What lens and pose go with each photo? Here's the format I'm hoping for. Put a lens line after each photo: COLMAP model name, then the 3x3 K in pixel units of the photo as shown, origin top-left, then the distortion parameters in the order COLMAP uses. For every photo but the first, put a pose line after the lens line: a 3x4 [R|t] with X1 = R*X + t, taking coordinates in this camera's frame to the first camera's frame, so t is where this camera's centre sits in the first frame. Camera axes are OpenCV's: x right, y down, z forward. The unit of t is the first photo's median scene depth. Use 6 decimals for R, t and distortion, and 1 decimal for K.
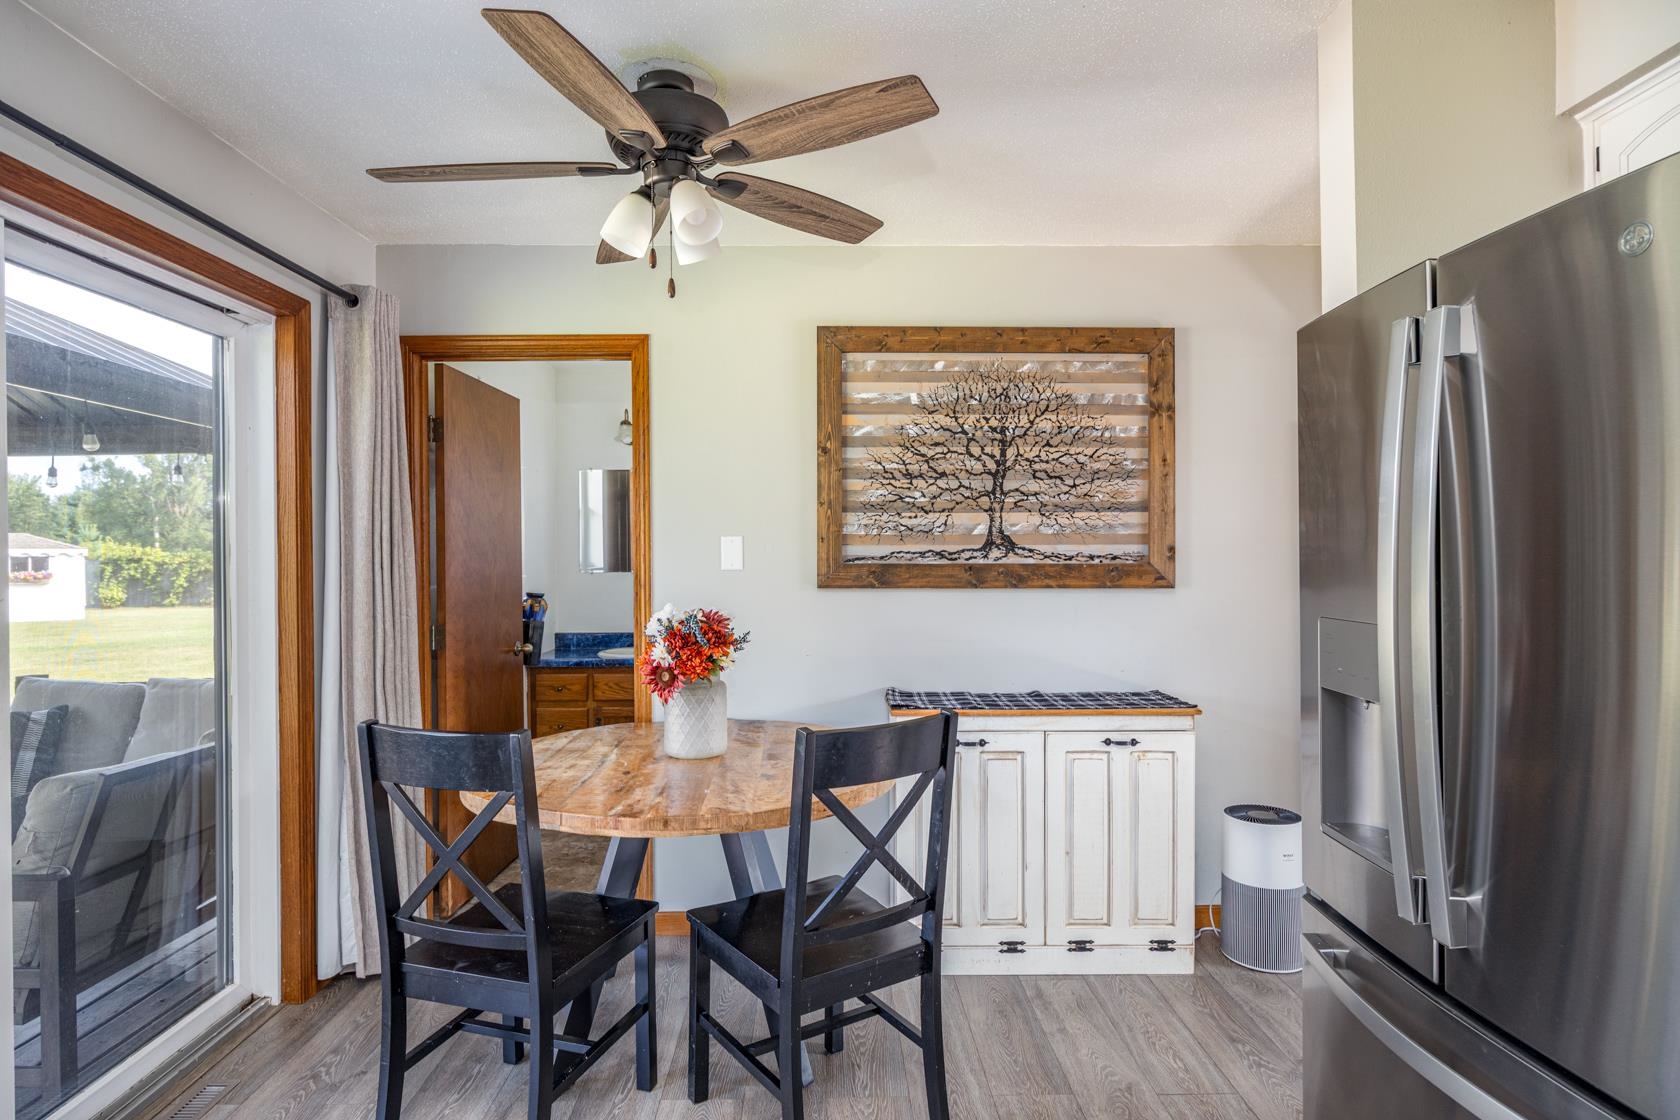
lens RADIAL K [[870.2, 0, 826.1], [0, 870.2, 556.5], [0, 0, 1]] dist [-0.008681, -0.001291]
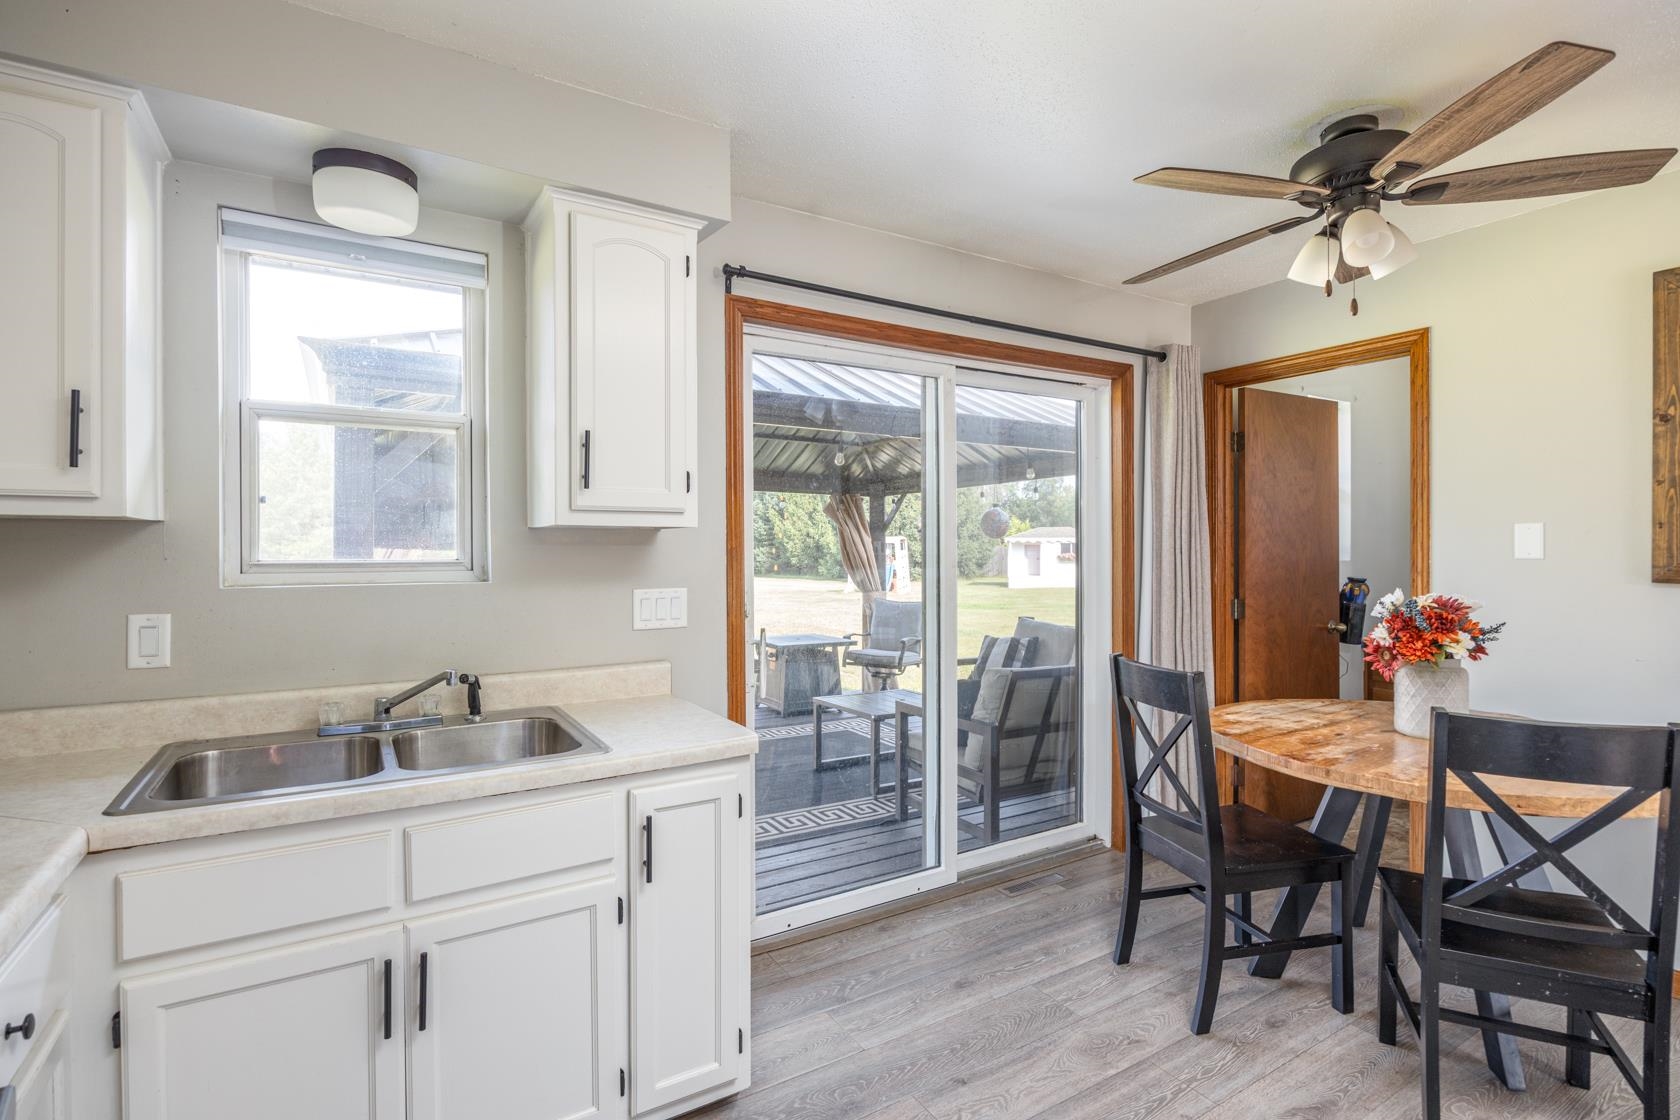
lens RADIAL K [[774.8, 0, 844.8], [0, 774.8, 549.7], [0, 0, 1]] dist [-0.023217, 0.000677]
pose [[0.514894, 0.008435, -0.857212, 0.255486], [-0.001492, 0.999959, 0.008943, -0.000867], [0.857252, -0.003326, 0.514886, -0.061122]]
